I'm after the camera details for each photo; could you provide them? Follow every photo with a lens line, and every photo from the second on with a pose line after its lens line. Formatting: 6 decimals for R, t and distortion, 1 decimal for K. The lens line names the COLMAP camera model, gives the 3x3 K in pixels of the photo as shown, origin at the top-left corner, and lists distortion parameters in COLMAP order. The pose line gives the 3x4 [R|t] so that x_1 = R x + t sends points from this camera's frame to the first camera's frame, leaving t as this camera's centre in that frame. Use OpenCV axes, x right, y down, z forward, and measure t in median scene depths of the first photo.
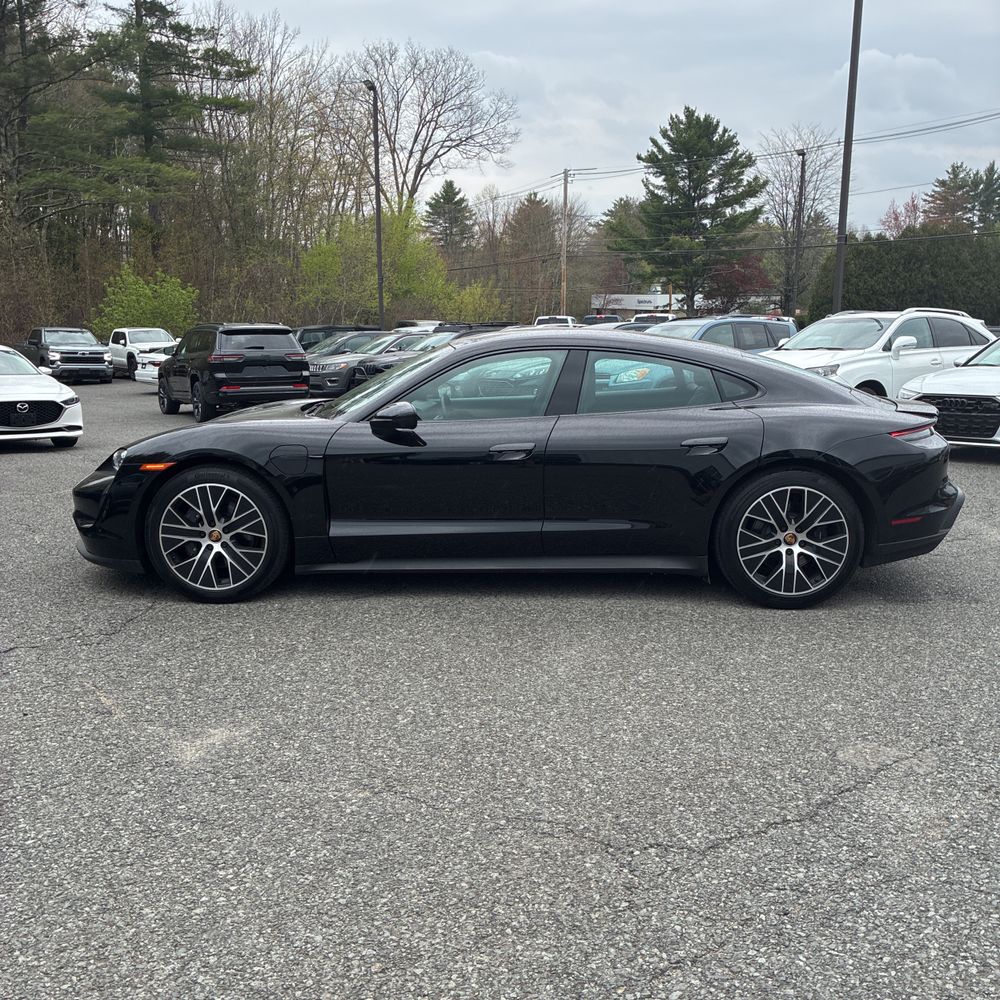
lens RADIAL K [[1007.9, 0, 500.0], [0, 1007.9, 500.0], [0, 0, 1]] dist [0.027281, -0.013338]
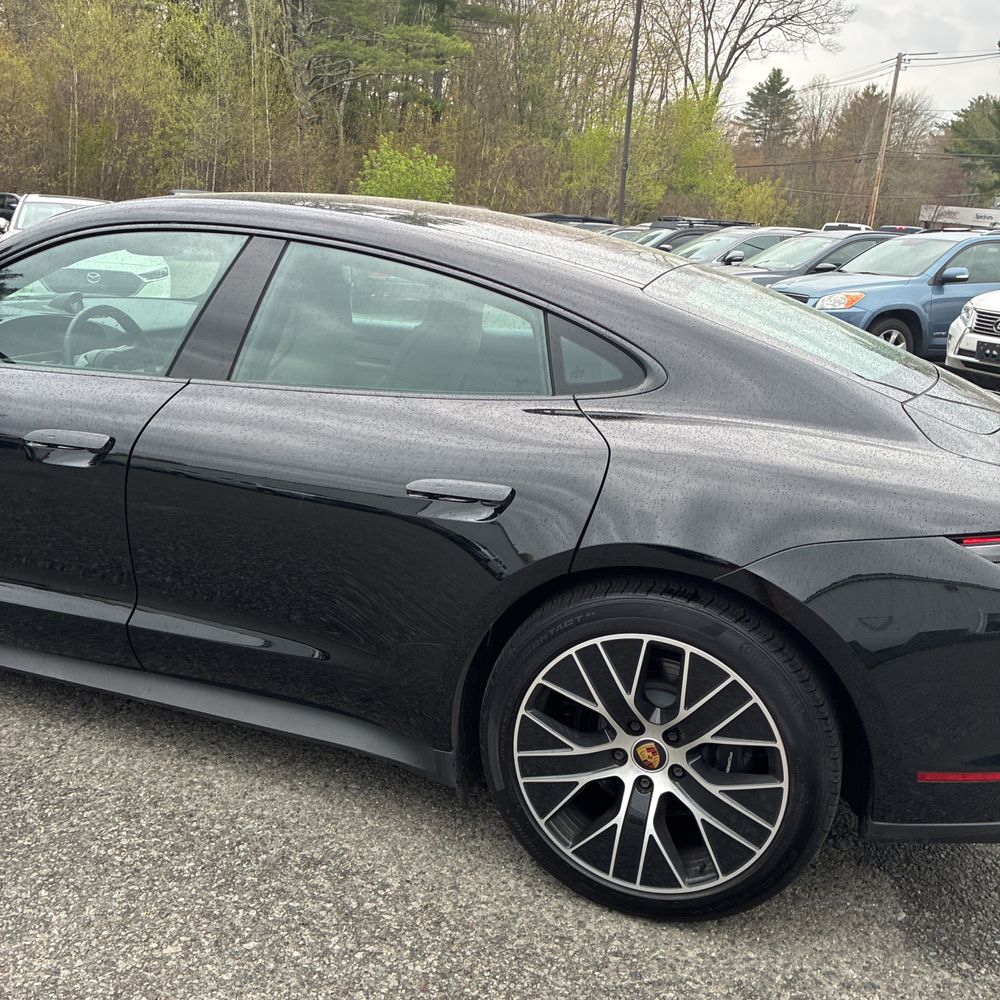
lens RADIAL K [[1007.9, 0, 500.0], [0, 1007.9, 500.0], [0, 0, 1]] dist [0.027281, -0.013338]
pose [[0.953538, 0.143672, -0.264810, 0.091867], [-0.117554, 0.986724, 0.112053, -0.028431], [0.277393, -0.075717, 0.957768, 0.172226]]
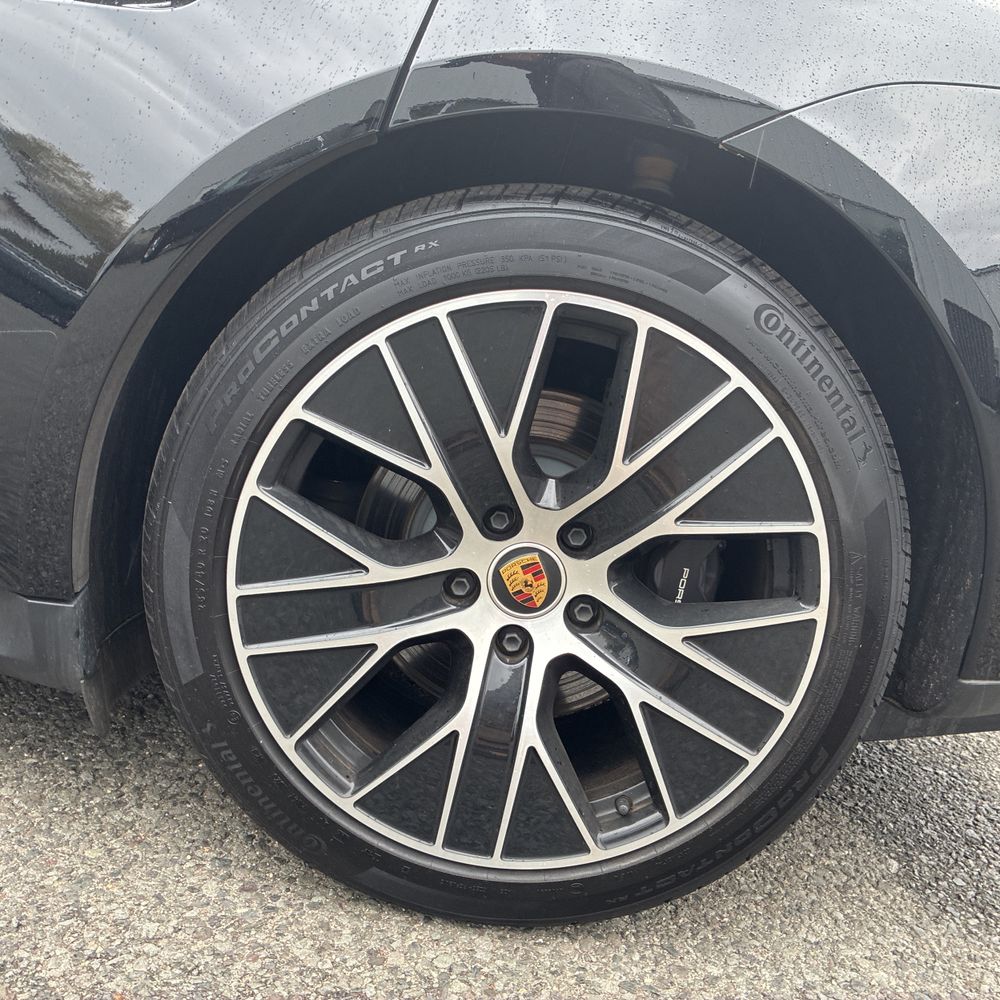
lens RADIAL K [[1057.2, 0, 489.7], [0, 1057.2, 503.1], [0, 0, 1]] dist [0.045214, -0.051877]
pose [[0.984479, 0.154992, 0.082328, 0.074546], [-0.161270, 0.983979, 0.076015, 0.002977], [-0.069227, -0.088112, 0.993702, 0.228778]]
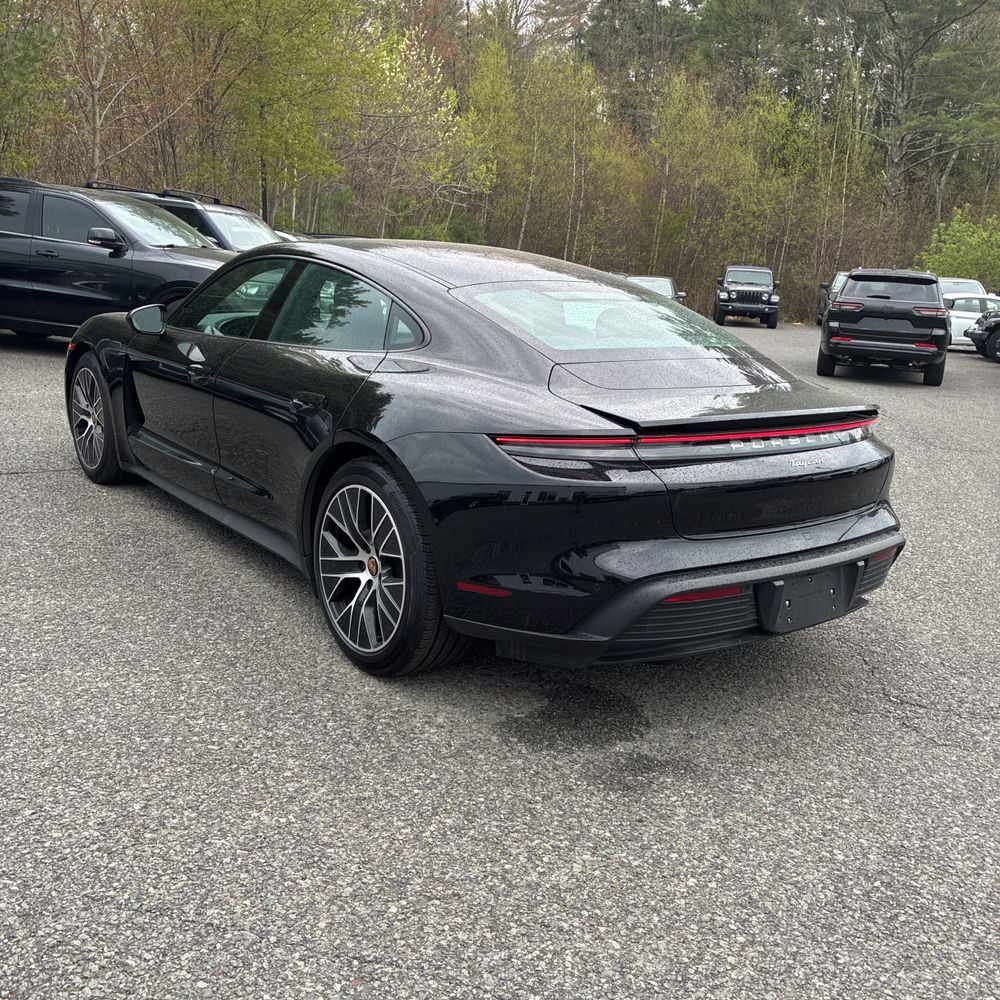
lens RADIAL K [[1007.9, 0, 500.0], [0, 1007.9, 500.0], [0, 0, 1]] dist [0.027281, -0.013338]
pose [[0.639768, 0.220671, -0.736207, 0.231406], [-0.188349, 0.973701, 0.128182, -0.029230], [0.745132, 0.056657, 0.664506, 0.177697]]
